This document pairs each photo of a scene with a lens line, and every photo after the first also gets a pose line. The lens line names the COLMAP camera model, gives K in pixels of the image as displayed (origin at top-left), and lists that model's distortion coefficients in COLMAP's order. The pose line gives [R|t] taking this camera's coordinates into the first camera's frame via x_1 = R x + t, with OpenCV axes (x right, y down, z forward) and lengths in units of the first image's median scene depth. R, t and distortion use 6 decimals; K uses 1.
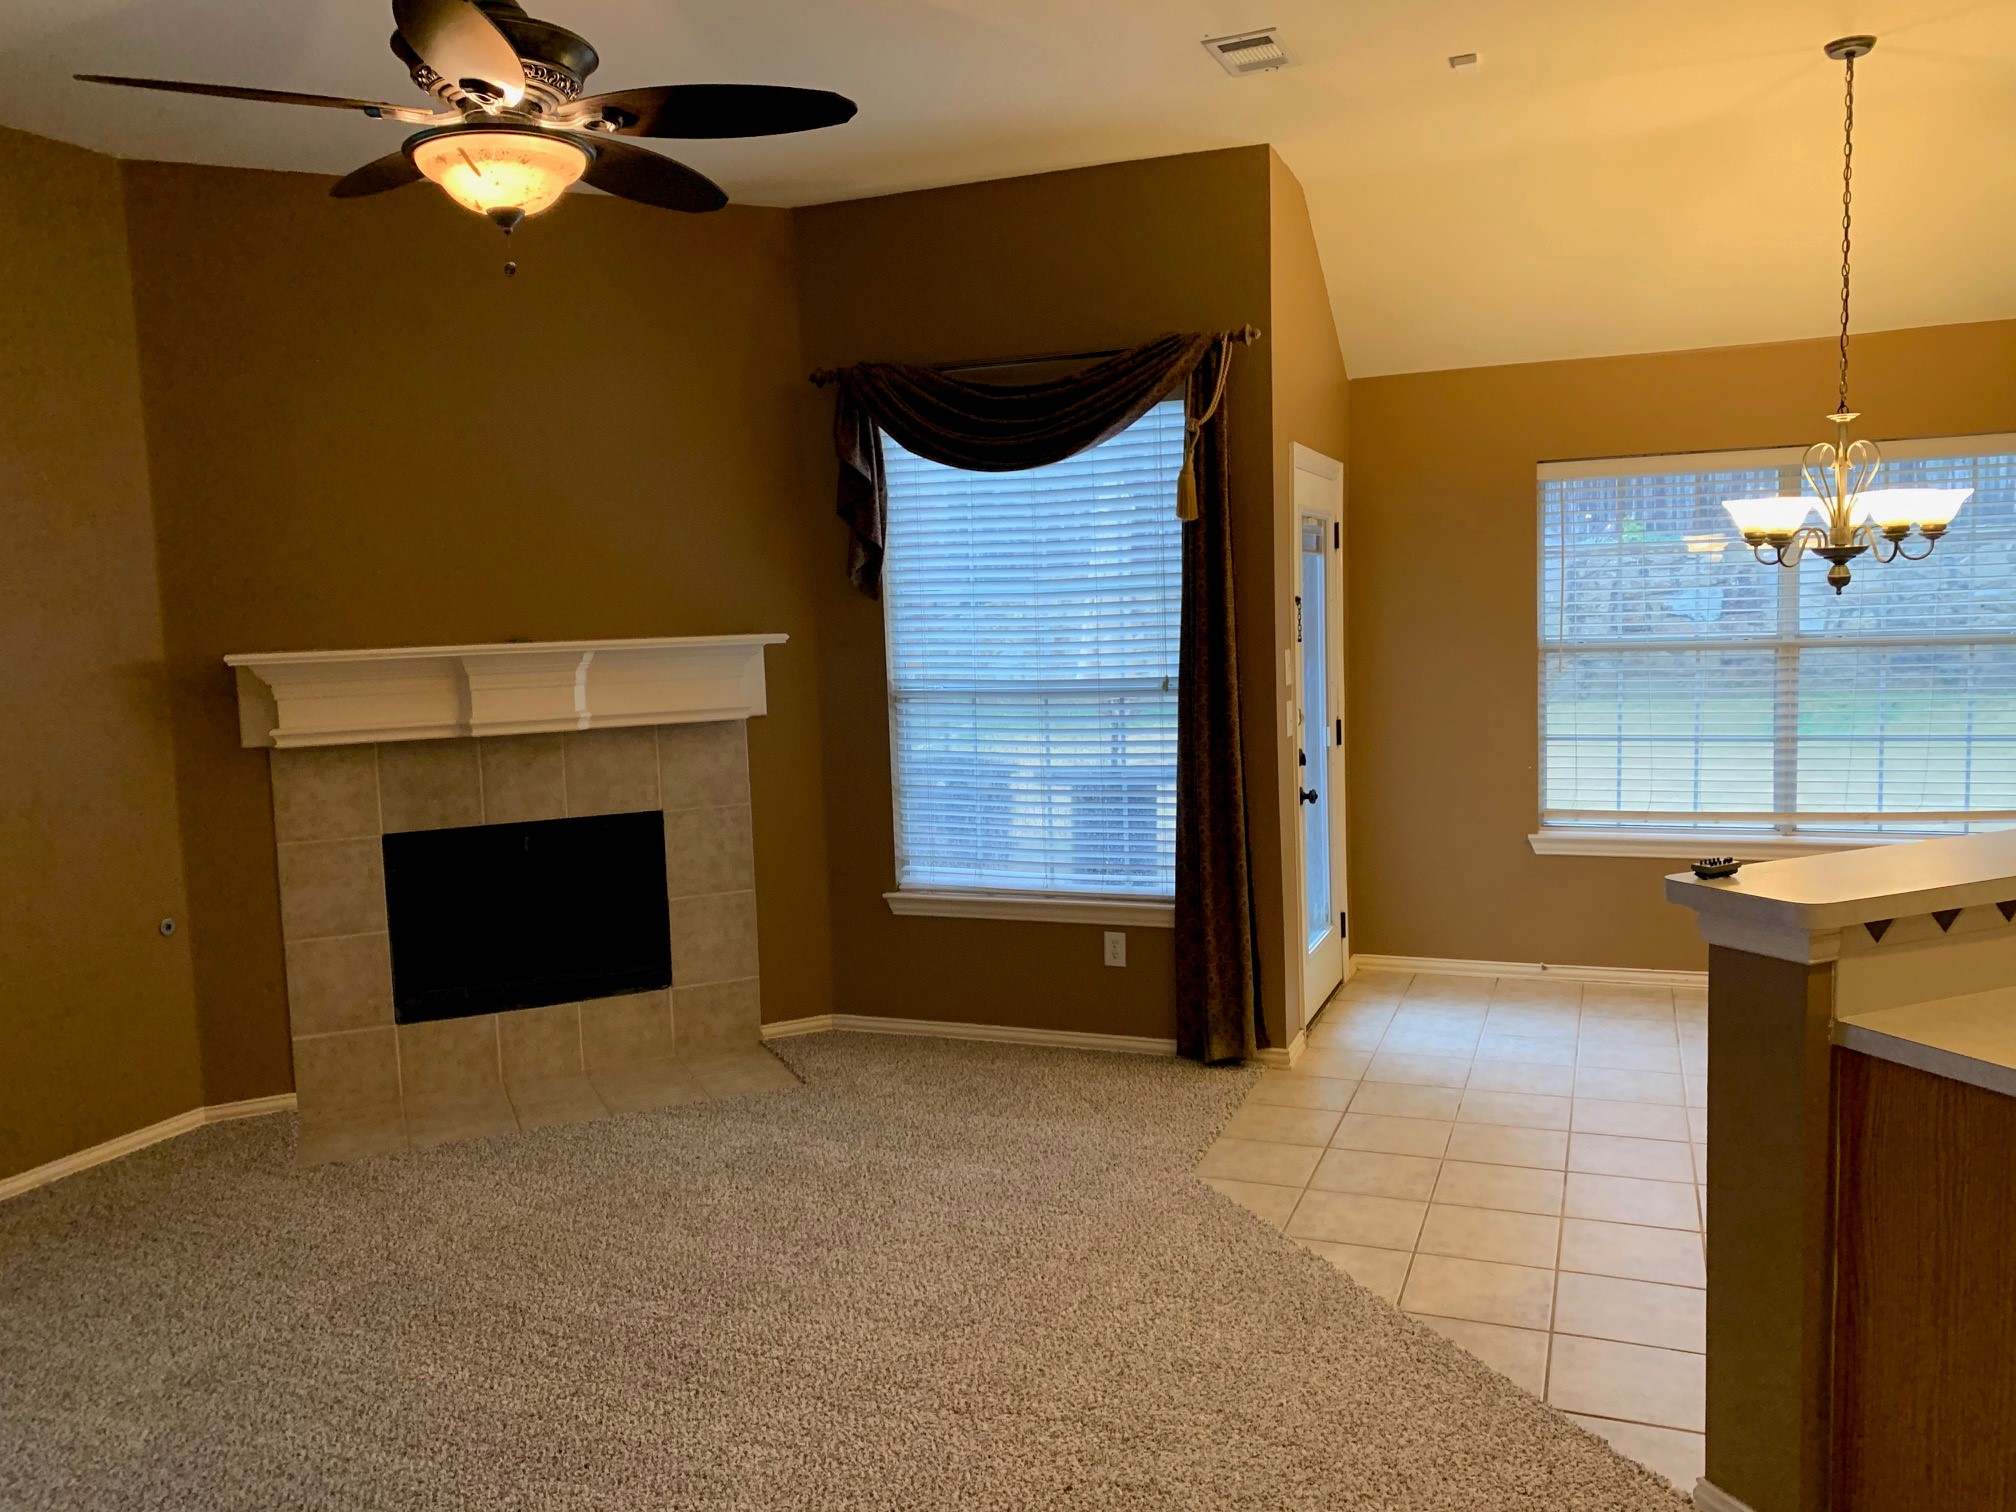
lens RADIAL K [[1536.3, 0, 1004.4], [0, 1536.3, 712.0], [0, 0, 1]] dist [0.091613, -0.116741]
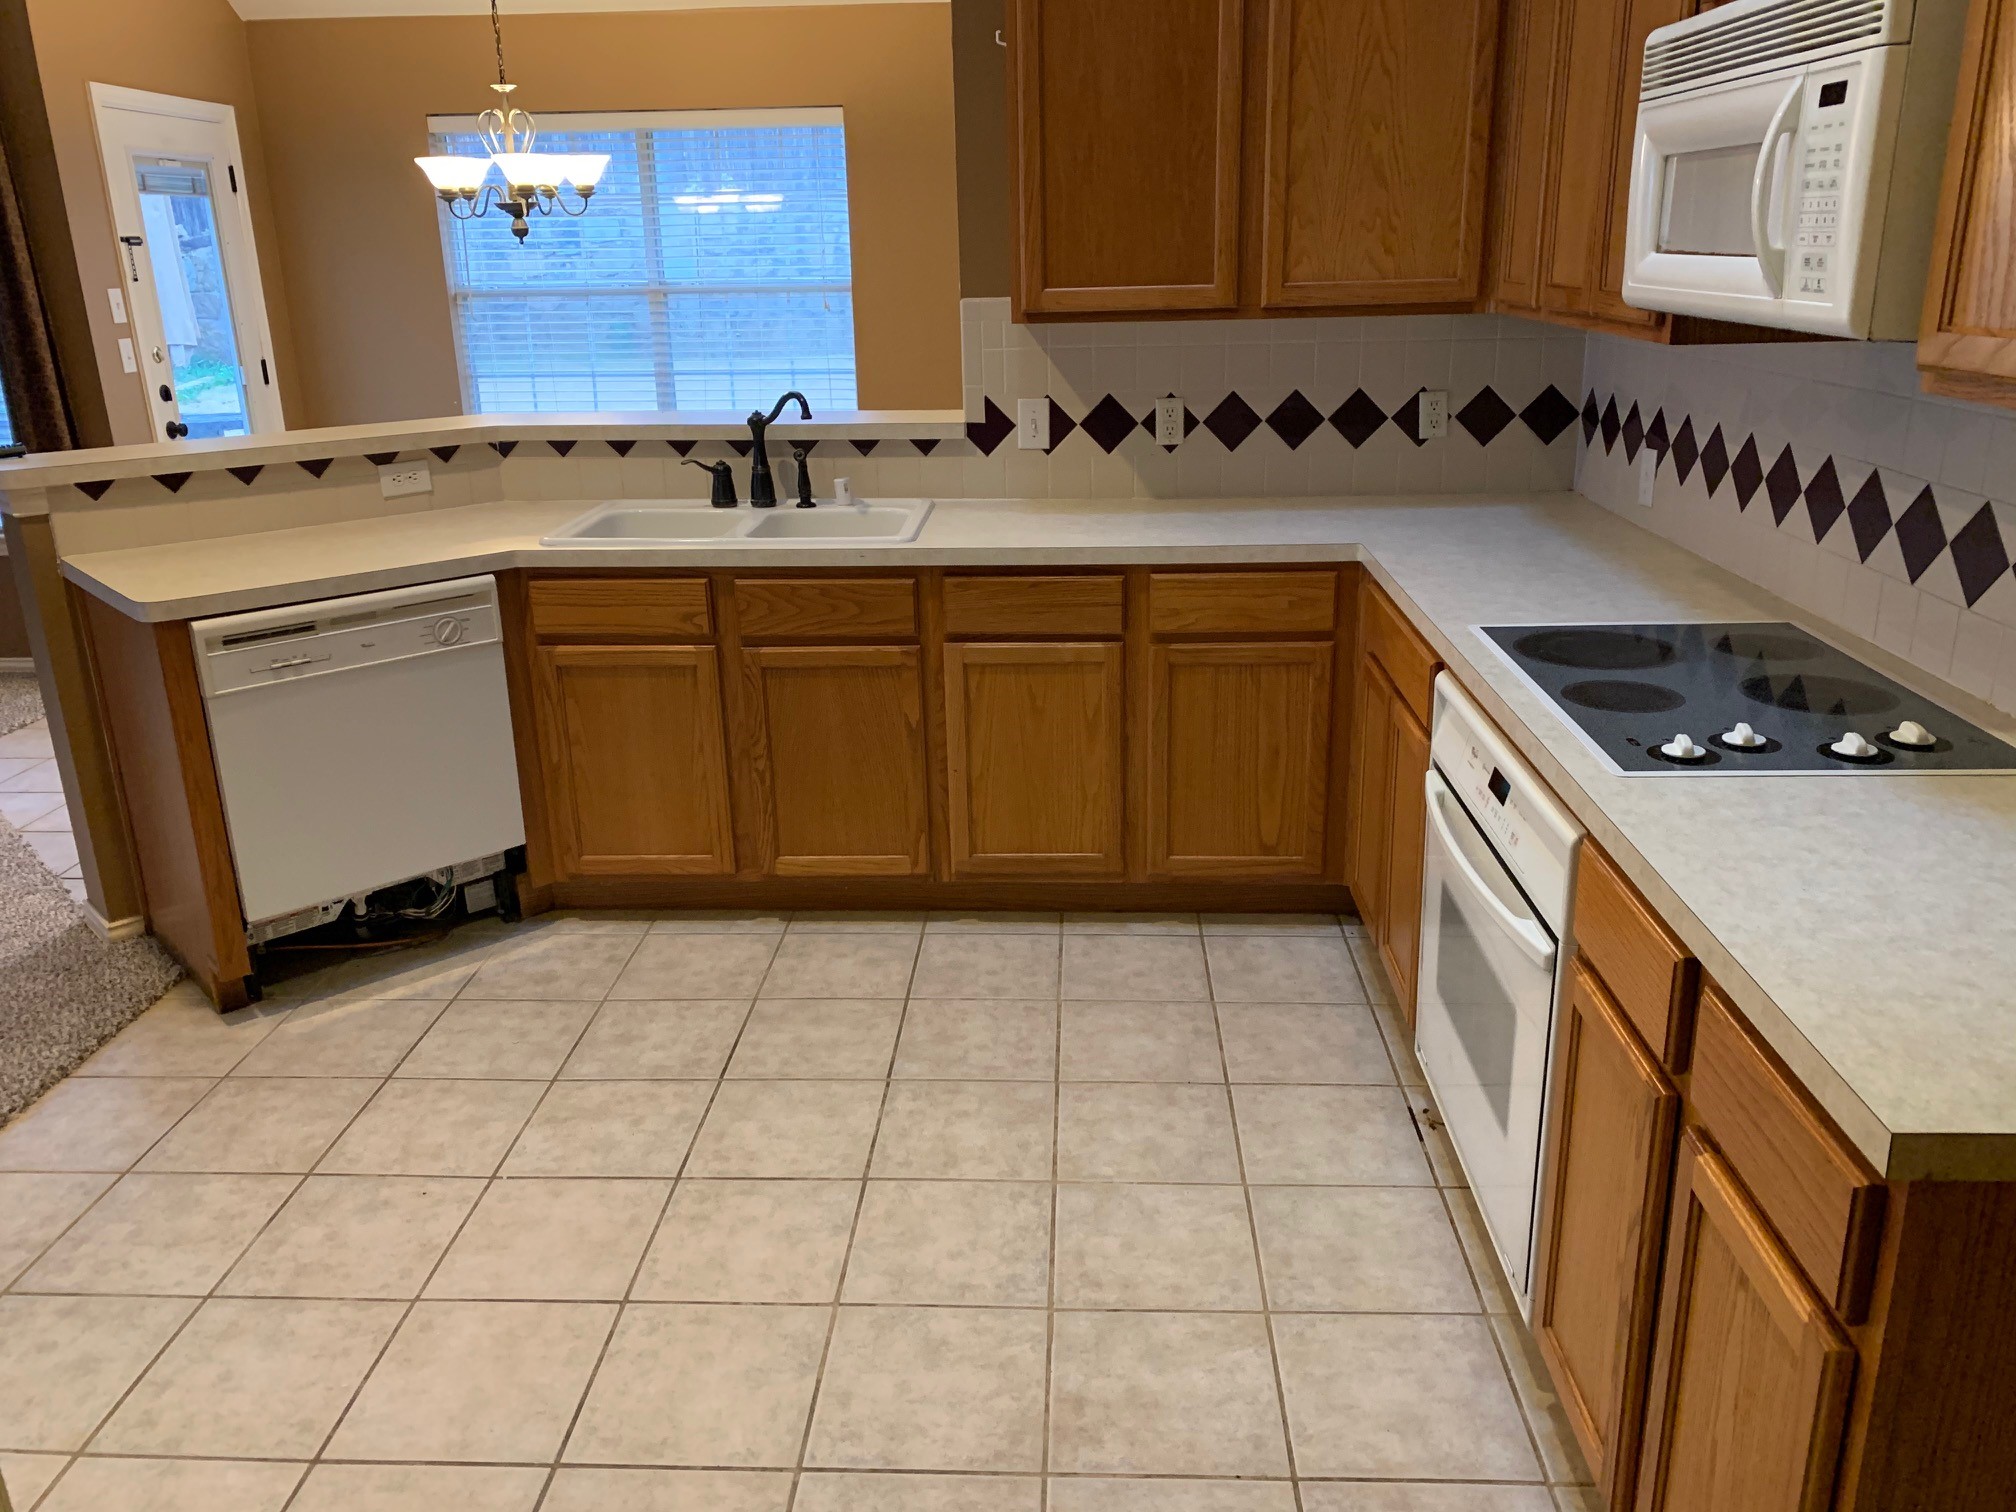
lens RADIAL K [[1536.3, 0, 1004.4], [0, 1536.3, 712.0], [0, 0, 1]] dist [0.091613, -0.116741]
pose [[0.946160, -0.081327, 0.313315, 0.328354], [0.012373, 0.976303, 0.216053, 0.015779], [-0.323462, -0.200544, 0.924746, -0.213425]]
